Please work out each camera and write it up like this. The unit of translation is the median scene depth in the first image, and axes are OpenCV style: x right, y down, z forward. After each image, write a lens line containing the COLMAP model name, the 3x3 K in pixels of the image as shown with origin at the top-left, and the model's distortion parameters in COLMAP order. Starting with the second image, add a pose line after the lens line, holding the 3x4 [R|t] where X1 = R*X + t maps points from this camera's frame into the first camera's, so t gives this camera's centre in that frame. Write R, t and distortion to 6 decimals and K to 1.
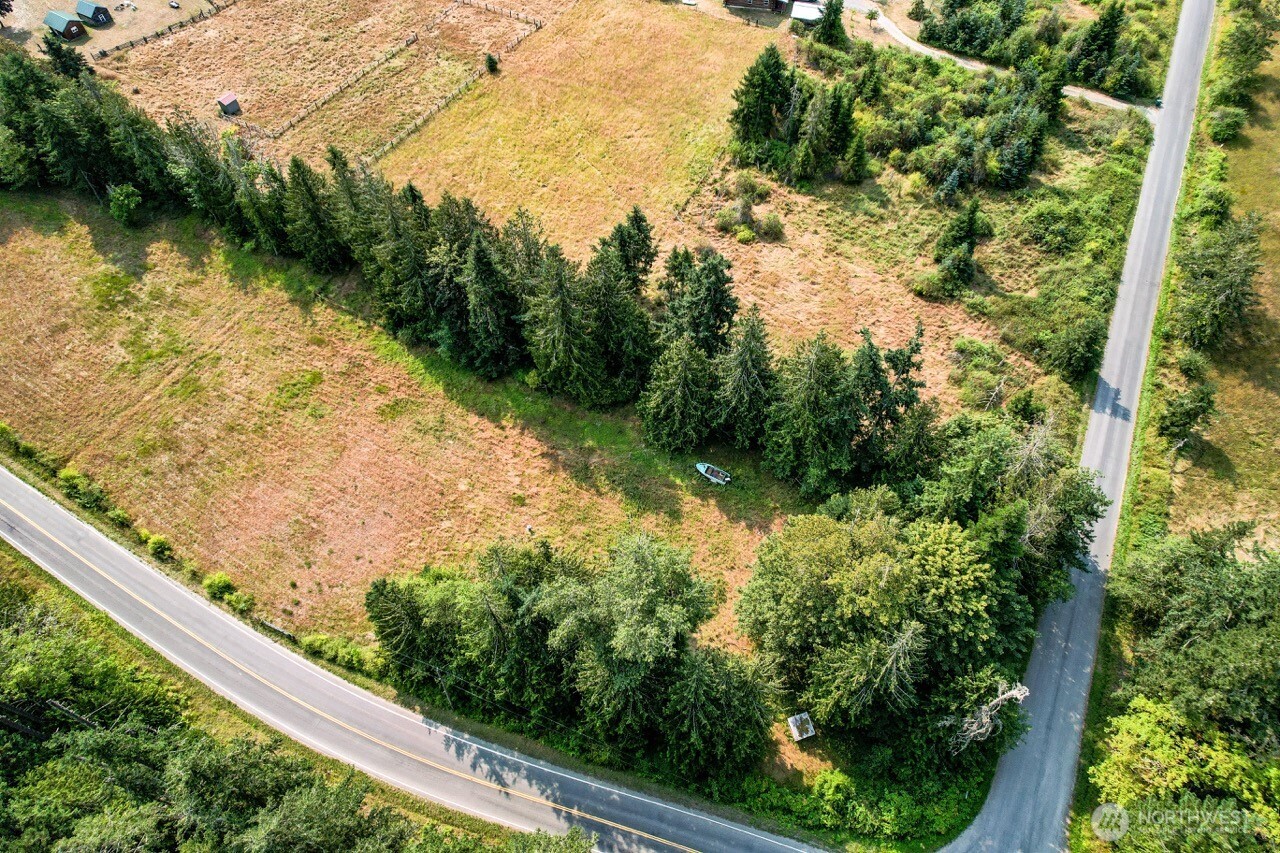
lens RADIAL K [[818.0, 0, 640.0], [0, 818.0, 426.5], [0, 0, 1]] dist [-0.088038, 0.084494]
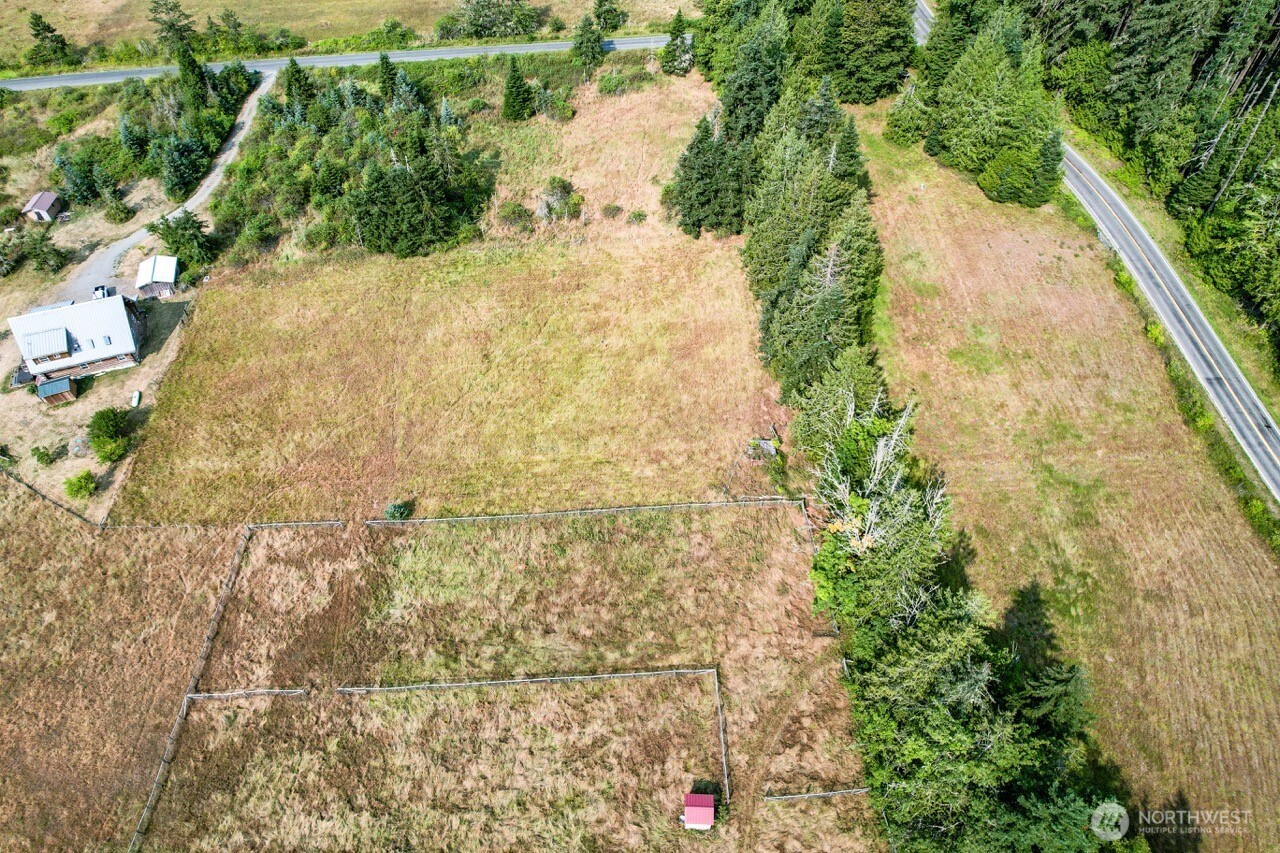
lens RADIAL K [[818.0, 0, 640.0], [0, 818.0, 426.5], [0, 0, 1]] dist [-0.088038, 0.084494]
pose [[-0.517536, -0.650044, 0.556417, -0.780343], [0.713913, 0.030426, 0.699573, -1.001542], [-0.471682, 0.759287, 0.448329, 0.755601]]
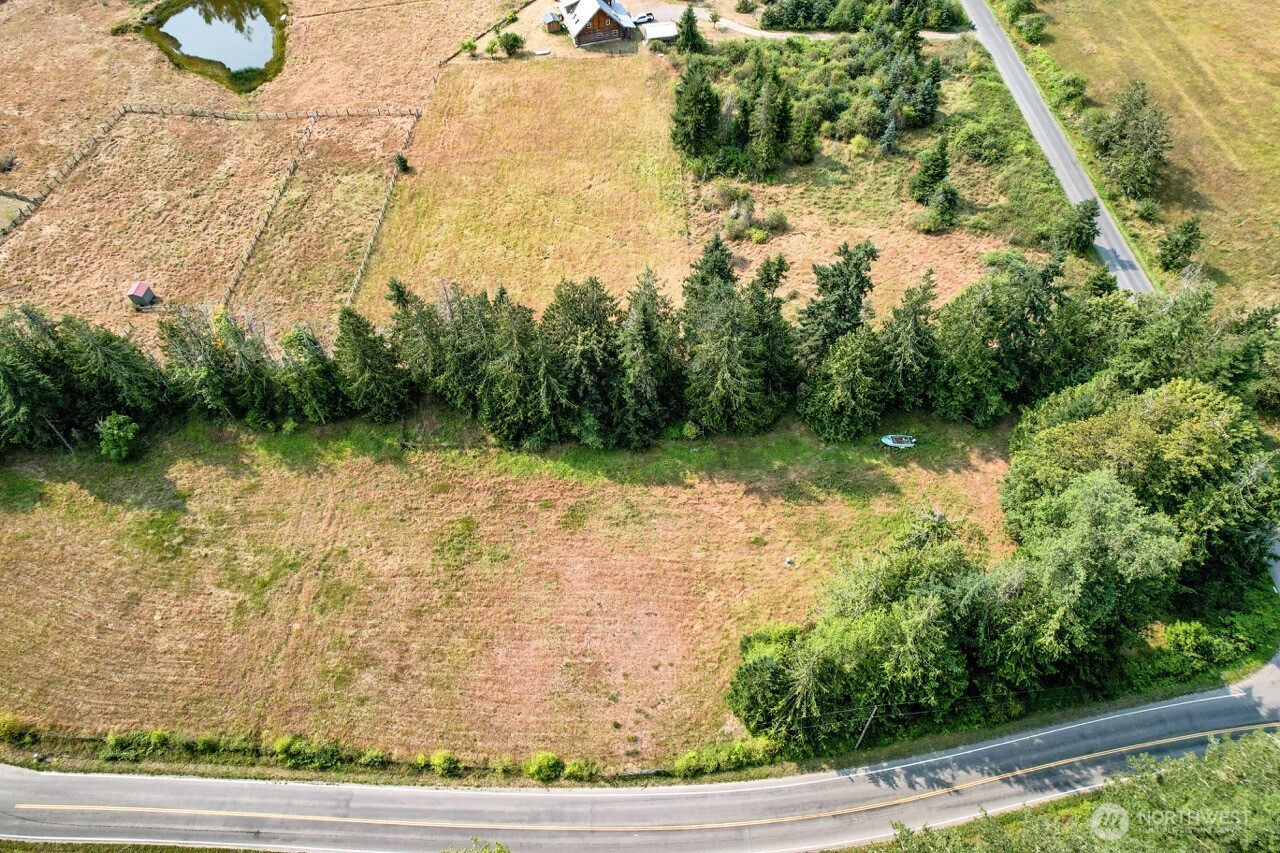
lens RADIAL K [[818.0, 0, 640.0], [0, 818.0, 426.5], [0, 0, 1]] dist [-0.088038, 0.084494]
pose [[0.881736, -0.383570, 0.274619, -0.416337], [0.395253, 0.918469, 0.013794, -0.091460], [-0.257520, 0.096381, 0.961454, 0.062182]]
